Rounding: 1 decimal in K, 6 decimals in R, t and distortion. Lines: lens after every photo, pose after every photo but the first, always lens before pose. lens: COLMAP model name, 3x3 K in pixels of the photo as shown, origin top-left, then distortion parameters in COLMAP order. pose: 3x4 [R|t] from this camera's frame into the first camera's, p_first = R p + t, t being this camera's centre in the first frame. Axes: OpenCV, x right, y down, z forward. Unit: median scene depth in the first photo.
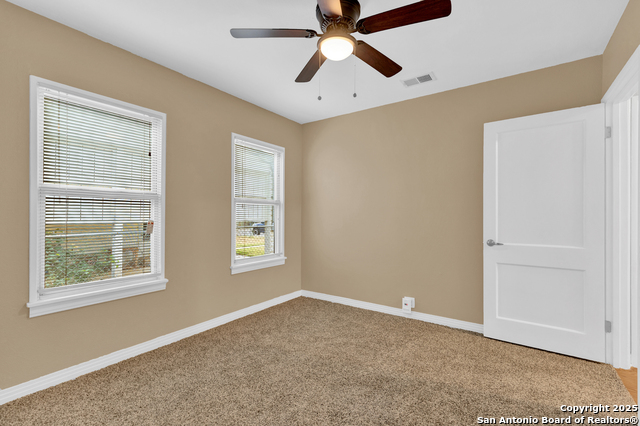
lens RADIAL K [[299.2, 0, 320.0], [0, 299.2, 213.0], [0, 0, 1]] dist [0.002318, 0.000231]
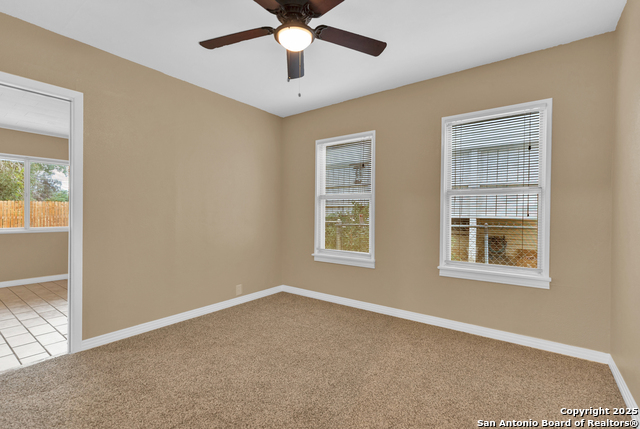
lens RADIAL K [[293.9, 0, 306.1], [0, 293.9, 214.3], [0, 0, 1]] dist [-0.001449, -0.000165]
pose [[-0.067161, 0.005717, -0.997726, 0.760156], [0.005572, 0.999970, 0.005355, 0.017033], [0.997727, -0.005199, -0.067191, 0.806157]]
